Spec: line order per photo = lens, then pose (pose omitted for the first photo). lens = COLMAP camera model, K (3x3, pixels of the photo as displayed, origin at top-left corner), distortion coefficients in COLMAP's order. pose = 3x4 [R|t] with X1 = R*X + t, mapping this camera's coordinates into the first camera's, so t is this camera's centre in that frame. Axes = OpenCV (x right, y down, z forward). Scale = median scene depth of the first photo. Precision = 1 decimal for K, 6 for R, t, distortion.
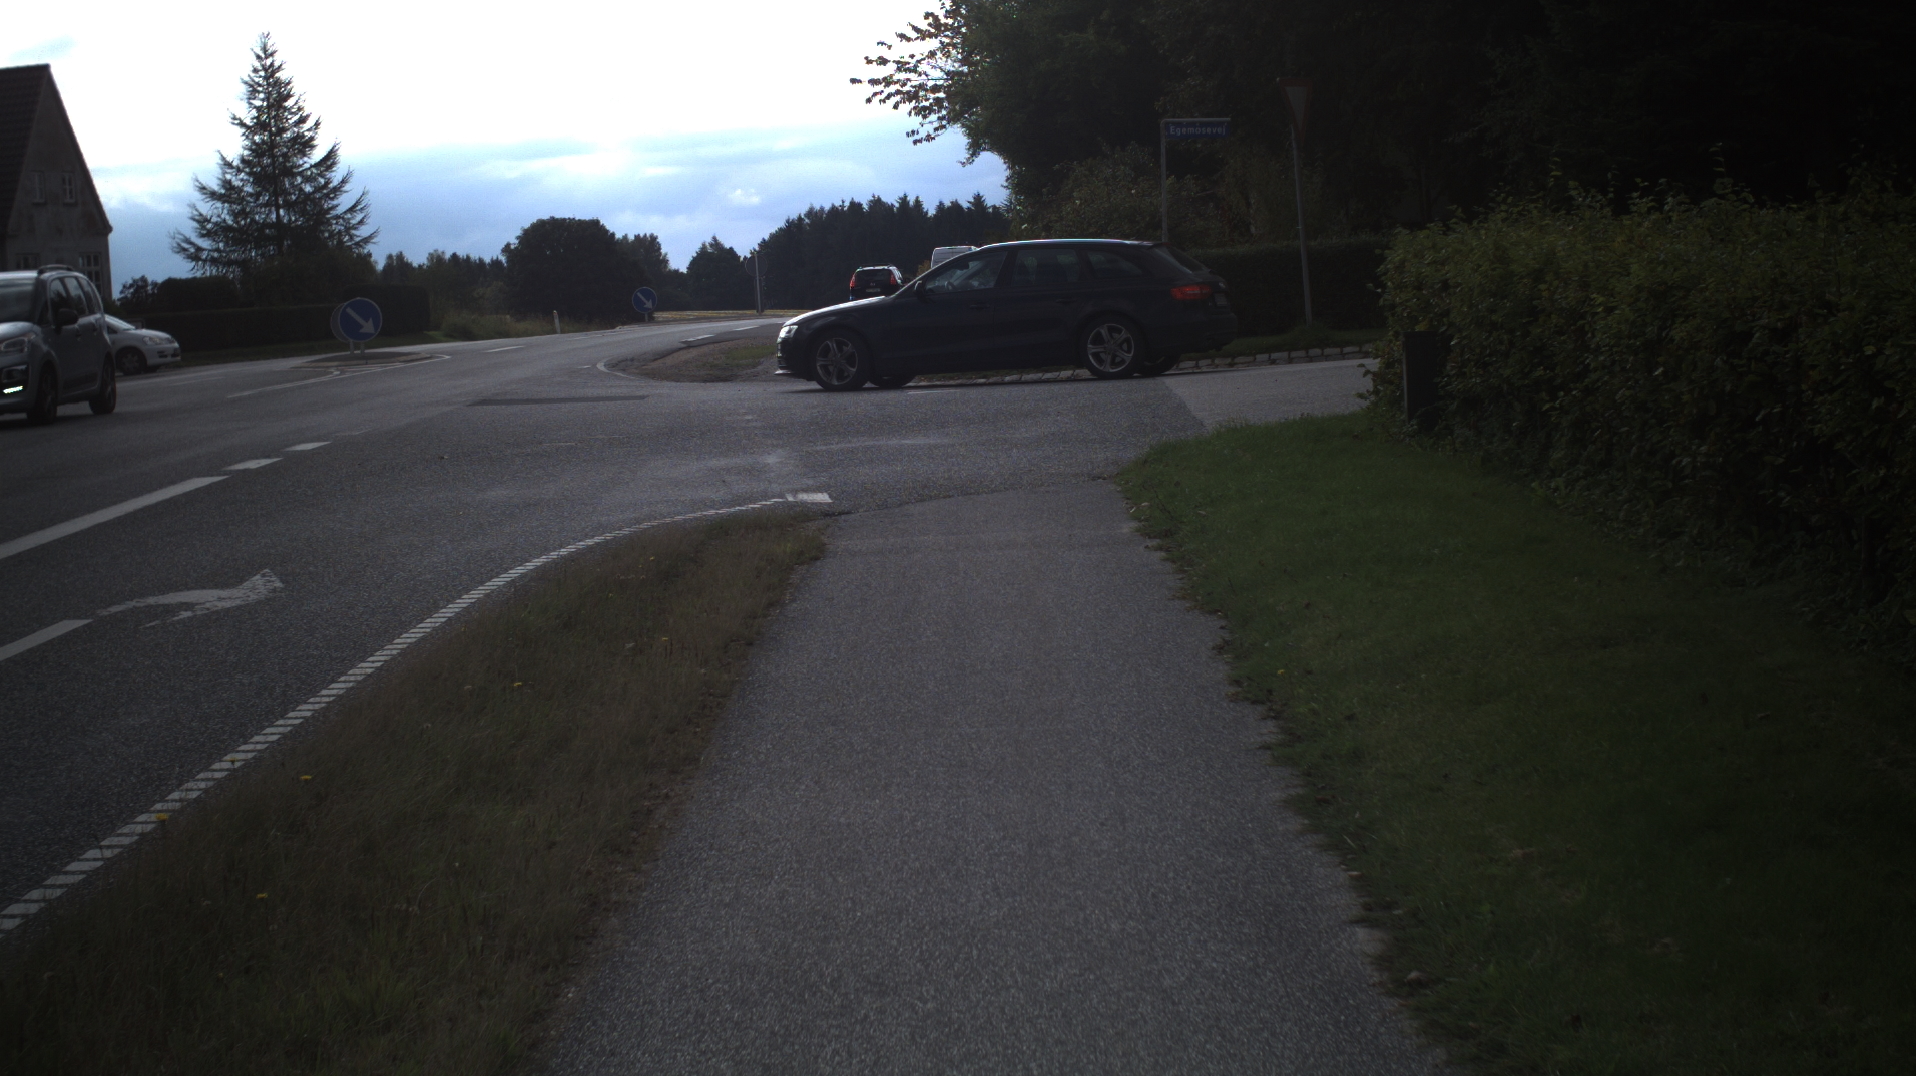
lens RADIAL K [[3191.3, 0, 958.0], [0, 3191.3, 538.0], [0, 0, 1]] dist [-0.277969, 0.198156]
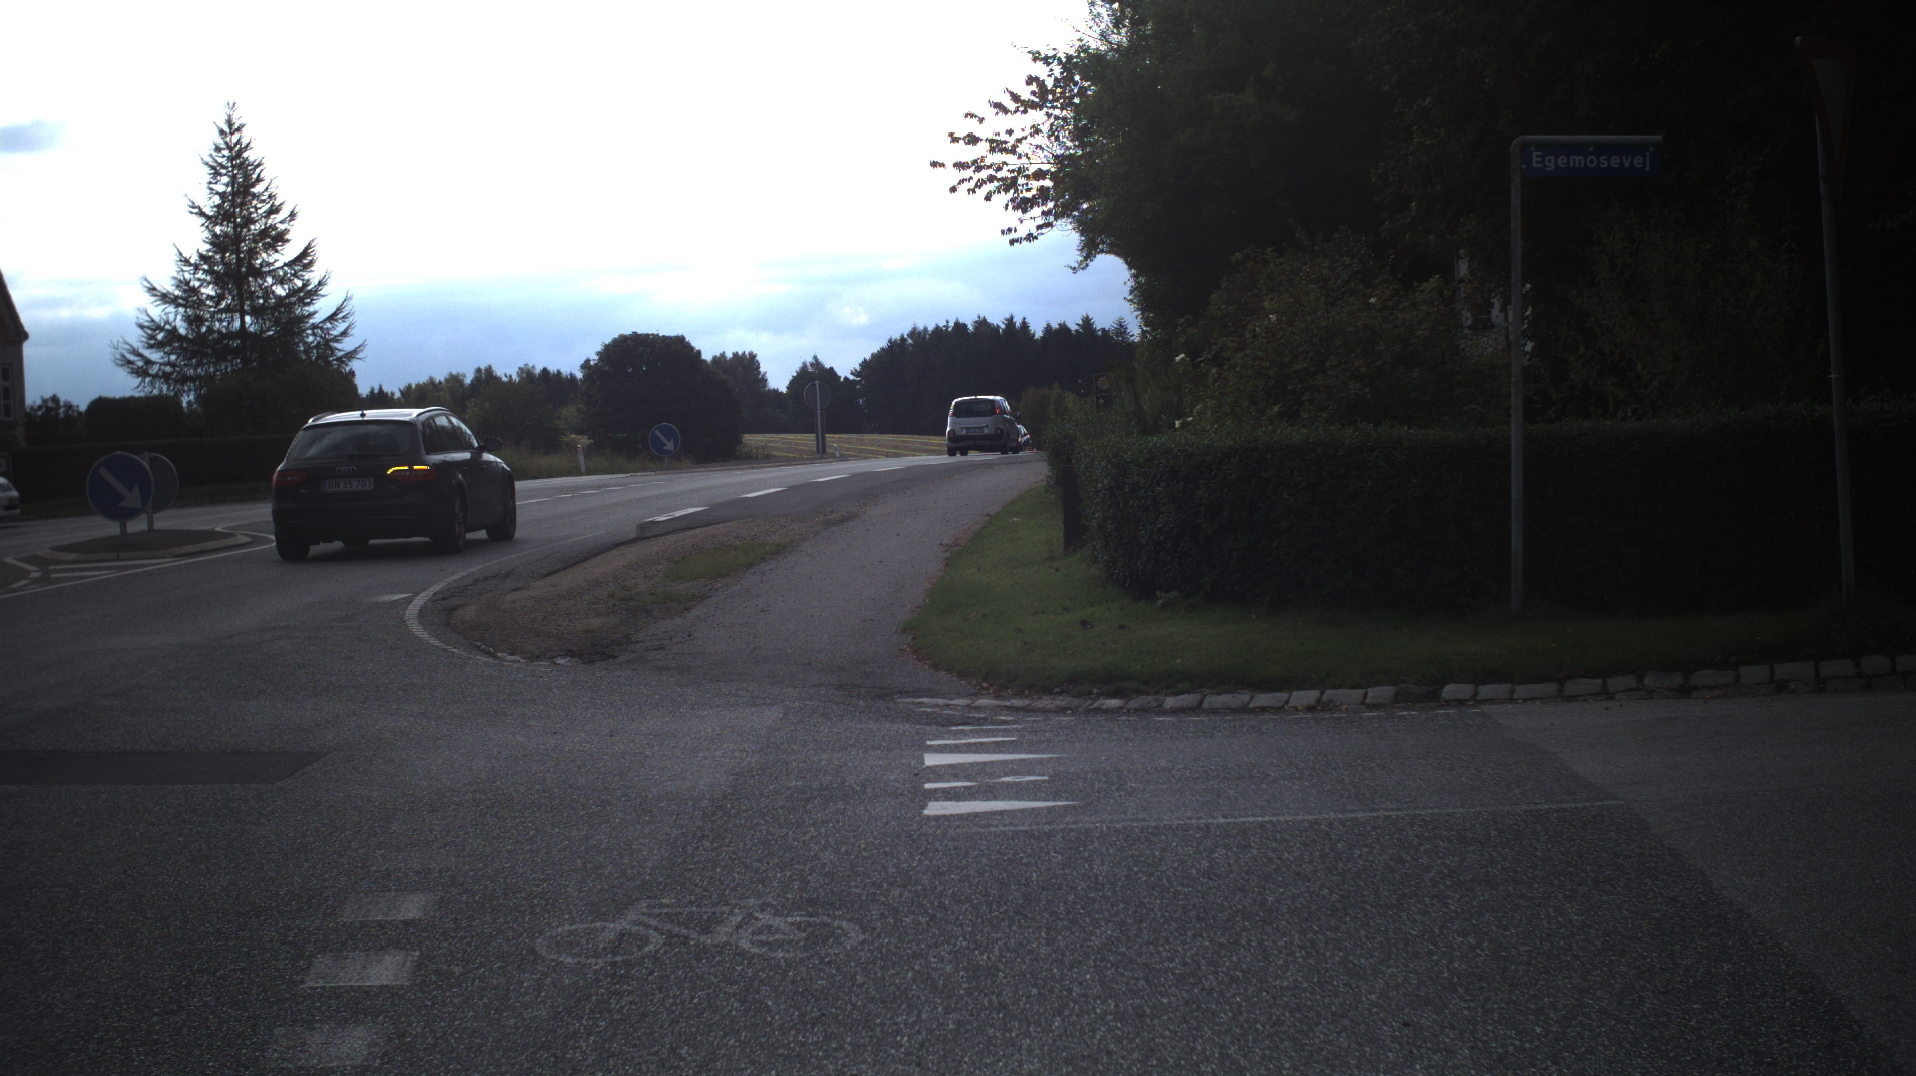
lens RADIAL K [[3191.3, 0, 958.0], [0, 3191.3, 538.0], [0, 0, 1]] dist [-0.277969, 0.198156]
pose [[0.999315, 0.017328, -0.032709, -0.000022], [-0.018563, 0.999111, -0.037849, -0.018468], [0.032024, 0.038430, 0.998748, 0.182598]]
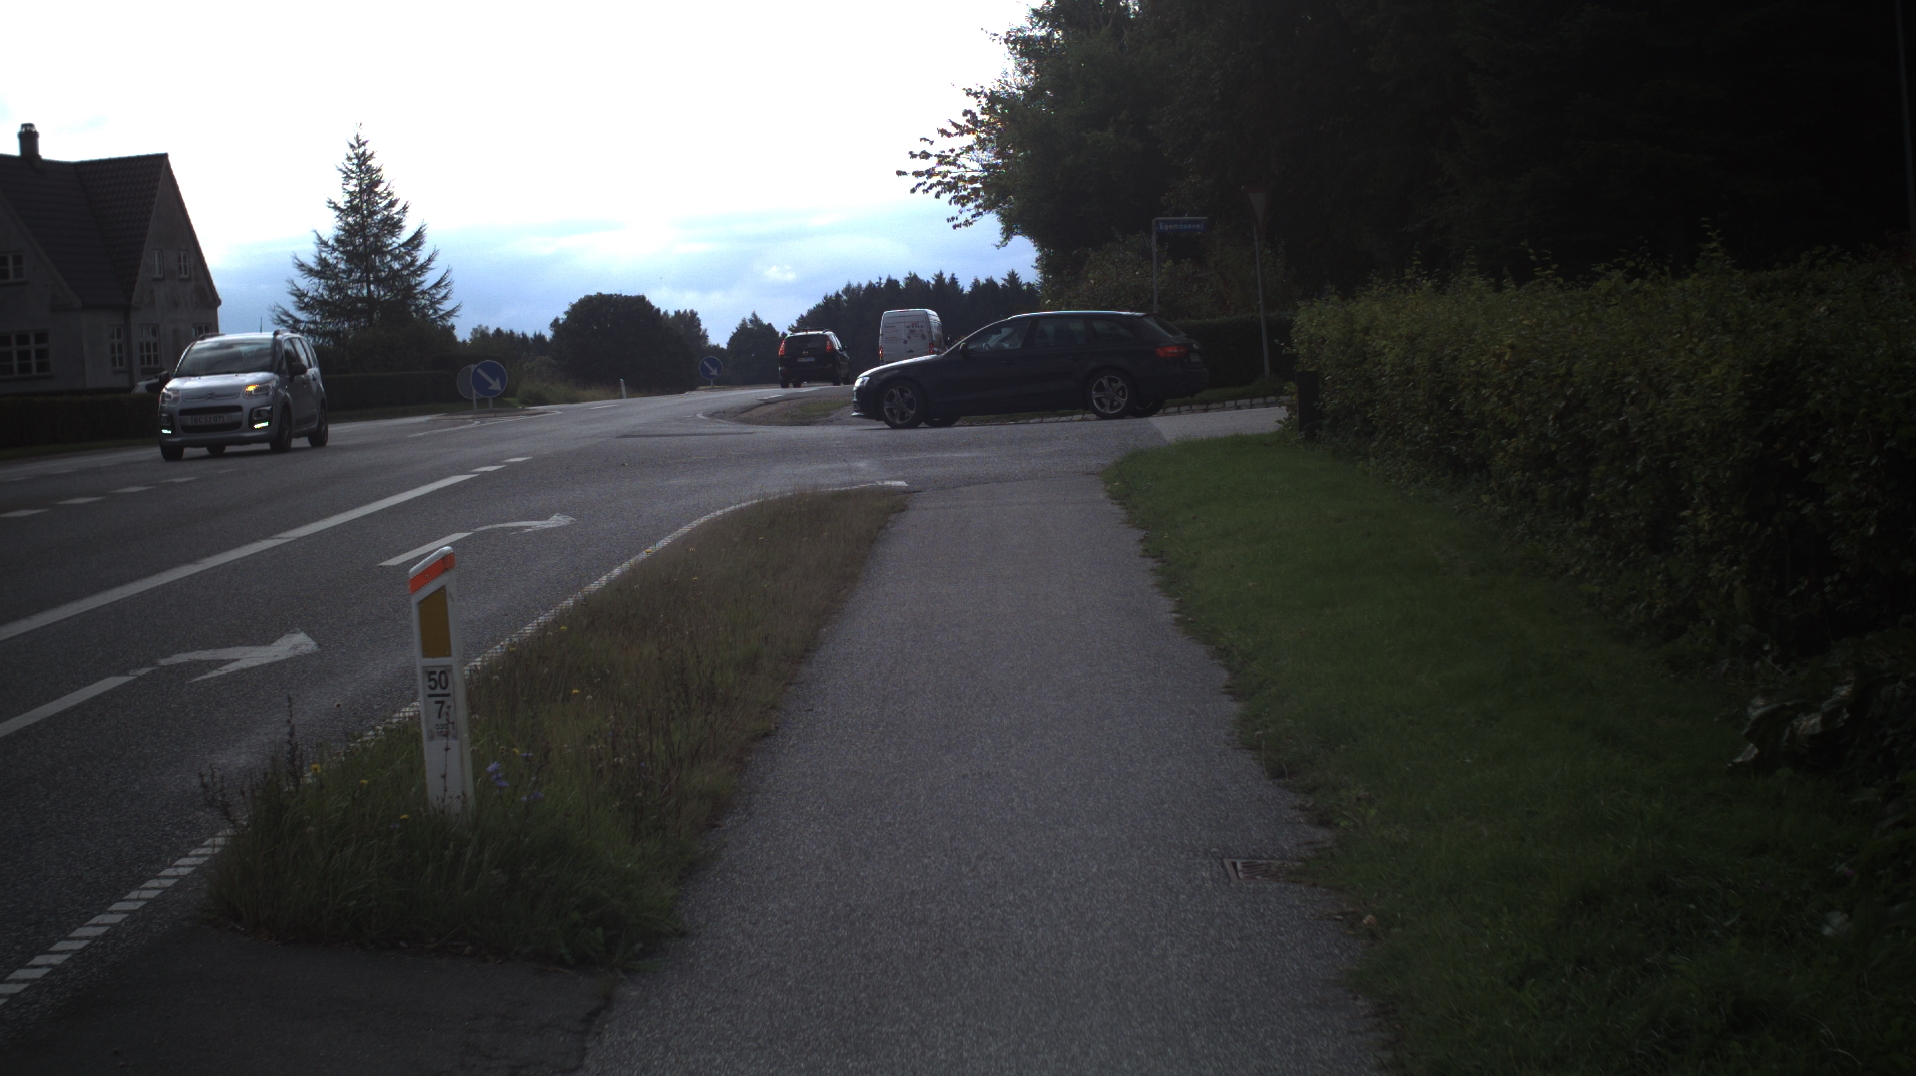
lens RADIAL K [[3191.3, 0, 958.0], [0, 3191.3, 538.0], [0, 0, 1]] dist [-0.277969, 0.198156]
pose [[0.999940, 0.001840, -0.010800, -0.000022], [-0.002099, 0.999708, -0.024093, 0.009242], [0.010753, 0.024114, 0.999651, -0.091473]]
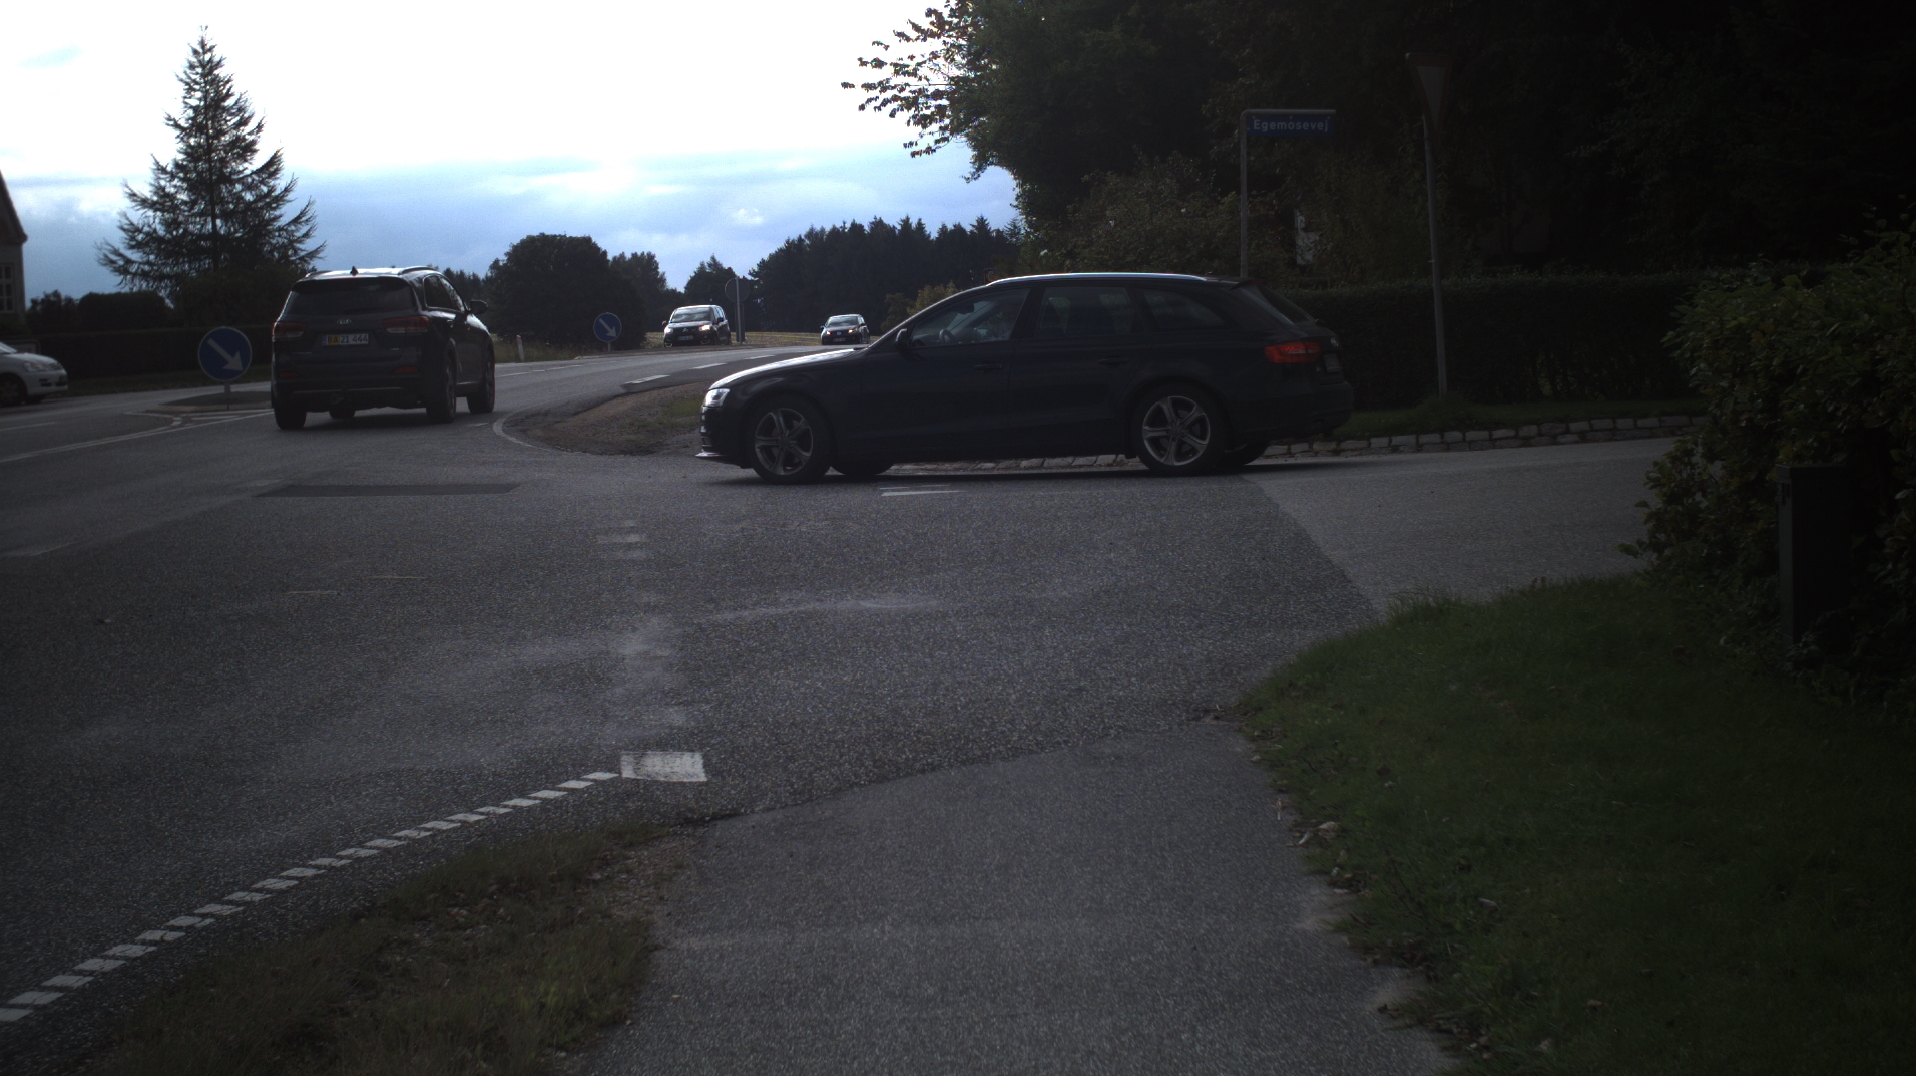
lens RADIAL K [[3191.3, 0, 958.0], [0, 3191.3, 538.0], [0, 0, 1]] dist [-0.277969, 0.198156]
pose [[0.999863, 0.016554, 0.000668, 0.000097], [-0.016548, 0.999836, -0.007369, -0.009090], [-0.000790, 0.007356, 0.999973, 0.091527]]
